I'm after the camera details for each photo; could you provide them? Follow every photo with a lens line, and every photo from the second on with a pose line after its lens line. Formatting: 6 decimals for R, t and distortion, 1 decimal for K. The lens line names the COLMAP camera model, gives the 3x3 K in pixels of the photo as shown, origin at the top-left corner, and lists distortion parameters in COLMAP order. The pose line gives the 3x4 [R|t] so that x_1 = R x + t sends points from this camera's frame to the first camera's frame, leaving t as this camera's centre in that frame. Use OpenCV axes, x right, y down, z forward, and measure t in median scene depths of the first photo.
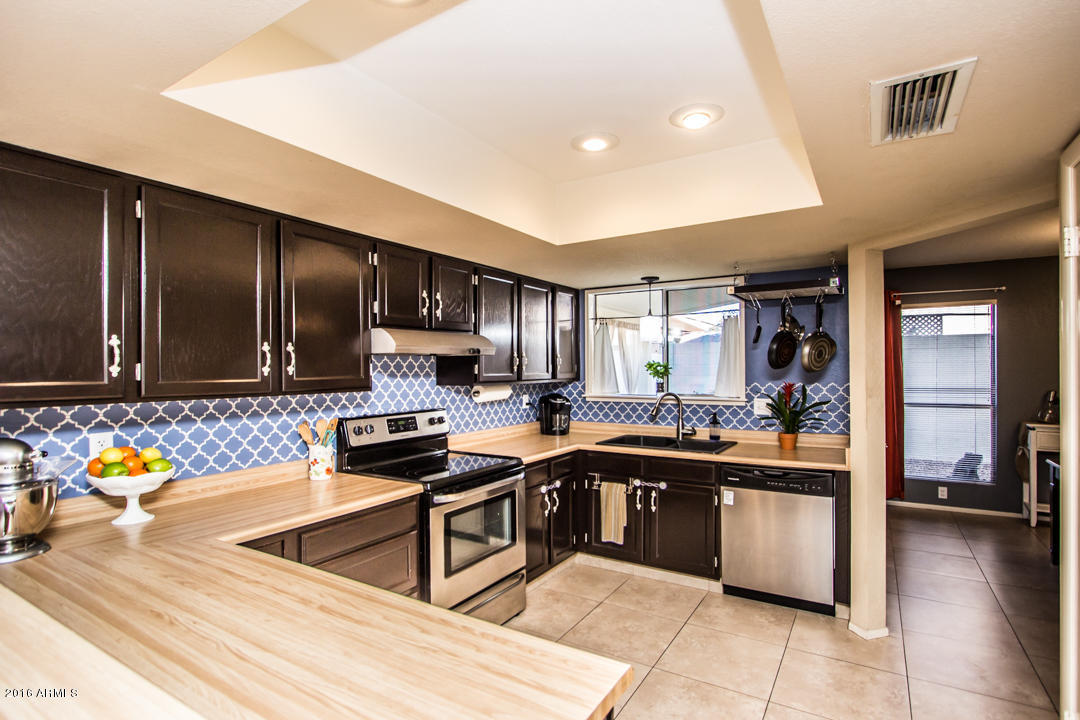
lens RADIAL K [[487.4, 0, 532.5], [0, 487.4, 366.7], [0, 0, 1]] dist [-0.012051, -0.000072]
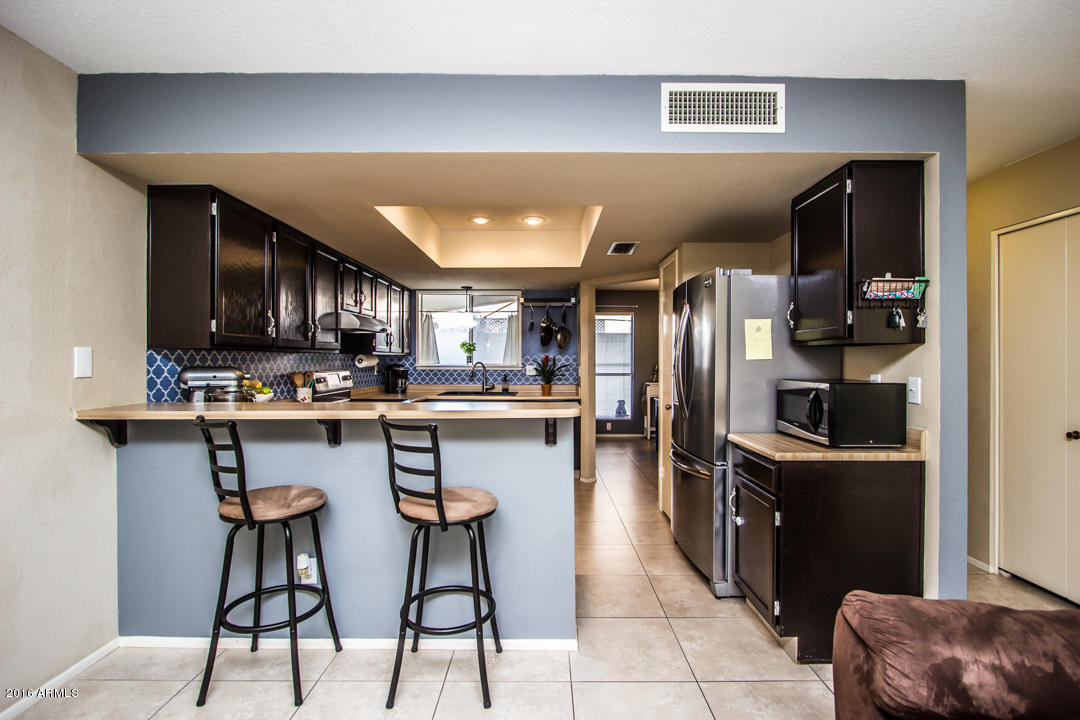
lens RADIAL K [[487.4, 0, 539.2], [0, 487.4, 356.6], [0, 0, 1]] dist [-0.012051, -0.000072]
pose [[0.834849, 0.009253, 0.550401, -0.399055], [-0.009057, 0.999954, -0.003072, 0.038229], [-0.550404, -0.002420, 0.834895, -0.387399]]
